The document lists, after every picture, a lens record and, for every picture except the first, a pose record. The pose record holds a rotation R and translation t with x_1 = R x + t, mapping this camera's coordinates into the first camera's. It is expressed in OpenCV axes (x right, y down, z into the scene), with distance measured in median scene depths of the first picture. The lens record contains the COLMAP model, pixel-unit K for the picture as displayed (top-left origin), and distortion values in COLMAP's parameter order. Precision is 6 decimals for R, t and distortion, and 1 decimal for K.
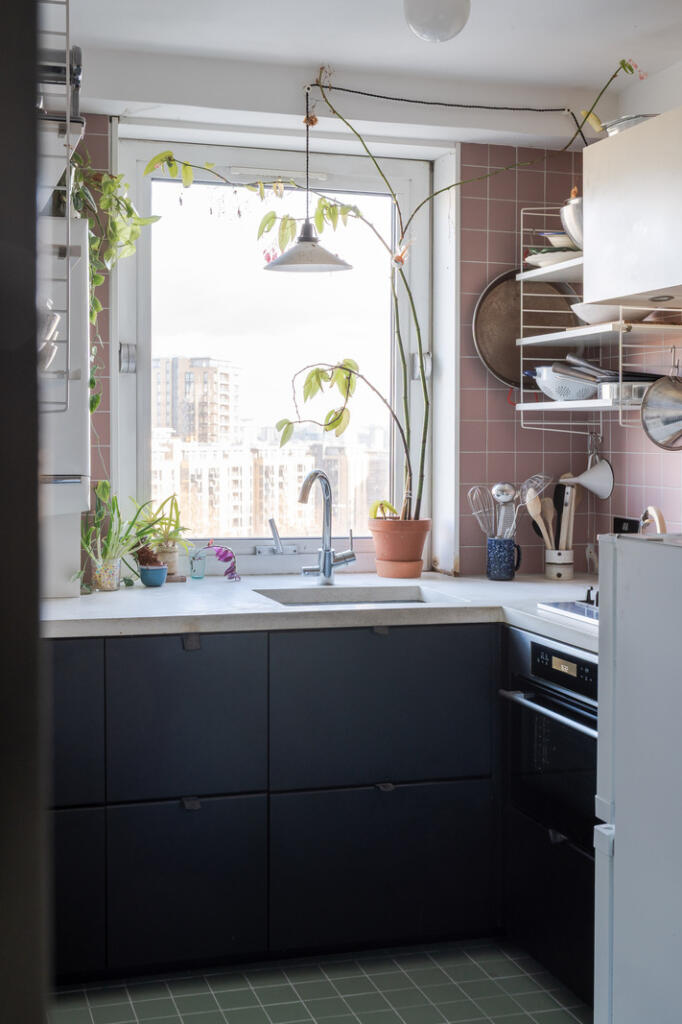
lens RADIAL K [[1320.5, 0, 340.4], [0, 1320.5, 510.6], [0, 0, 1]] dist [0.100698, 0.000000]
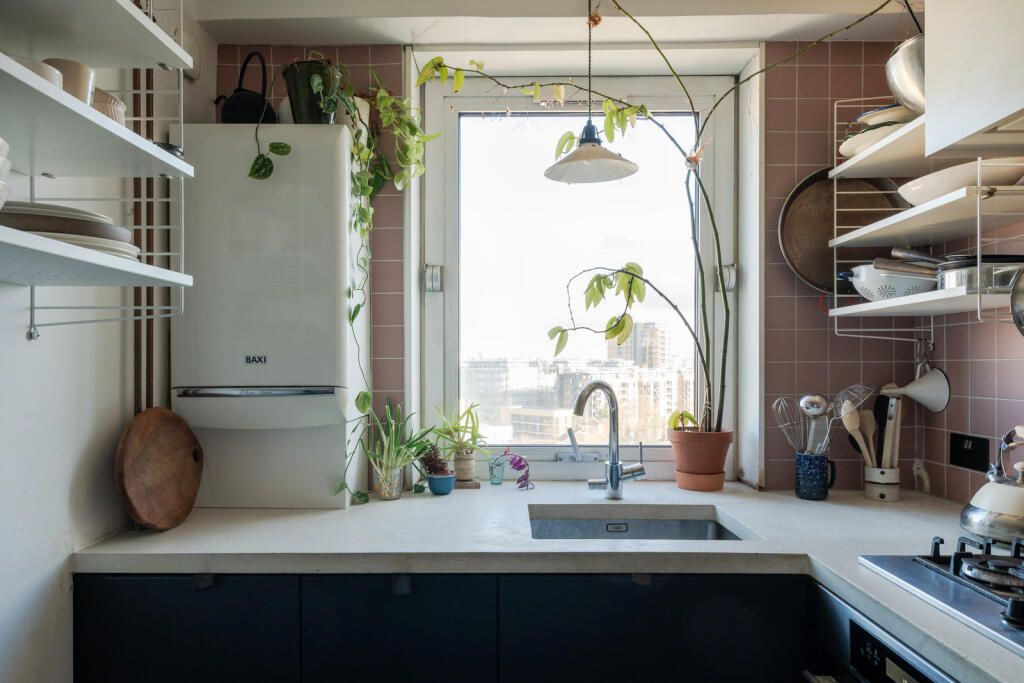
lens RADIAL K [[632.6, 0, 533.4], [0, 632.6, 384.6], [0, 0, 1]] dist [0.030559, -0.000230]
pose [[0.951580, -0.000149, -0.307403, 0.074939], [-0.008476, 0.999607, -0.026724, -0.014152], [0.307286, 0.028036, 0.951204, 0.526594]]
